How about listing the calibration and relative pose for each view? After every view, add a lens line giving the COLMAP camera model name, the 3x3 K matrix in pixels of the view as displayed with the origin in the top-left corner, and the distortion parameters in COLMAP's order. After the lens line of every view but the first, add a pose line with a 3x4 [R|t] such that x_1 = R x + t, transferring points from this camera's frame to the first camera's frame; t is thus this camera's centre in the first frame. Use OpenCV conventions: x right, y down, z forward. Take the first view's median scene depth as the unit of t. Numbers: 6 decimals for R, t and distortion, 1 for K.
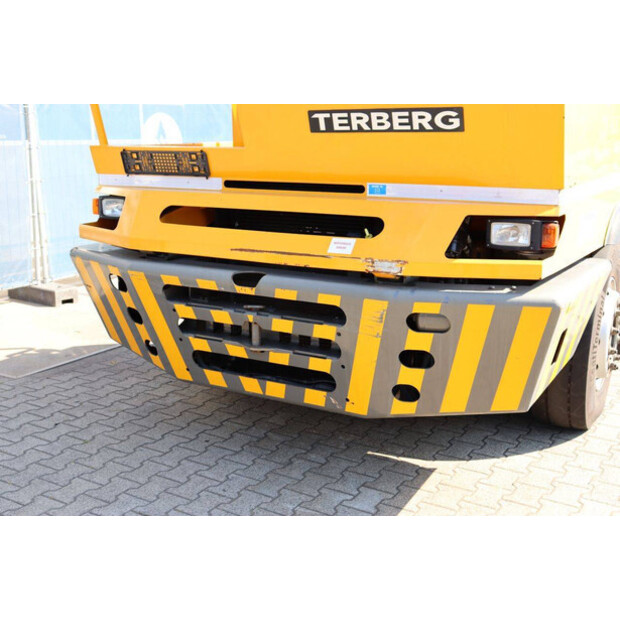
lens RADIAL K [[788.8, 0, 310.0], [0, 788.8, 310.0], [0, 0, 1]] dist [0.046628, 0.014372]
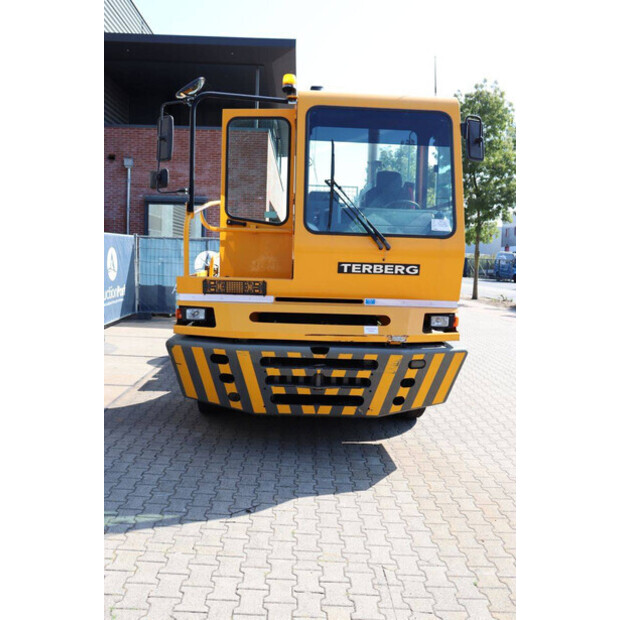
lens RADIAL K [[589.0, 0, 310.0], [0, 589.0, 310.0], [0, 0, 1]] dist [-0.129914, 0.163643]
pose [[0.845277, -0.021608, 0.533891, -0.862773], [0.086786, 0.991466, -0.097276, 0.000057], [-0.527233, 0.128560, 0.839939, -0.171916]]
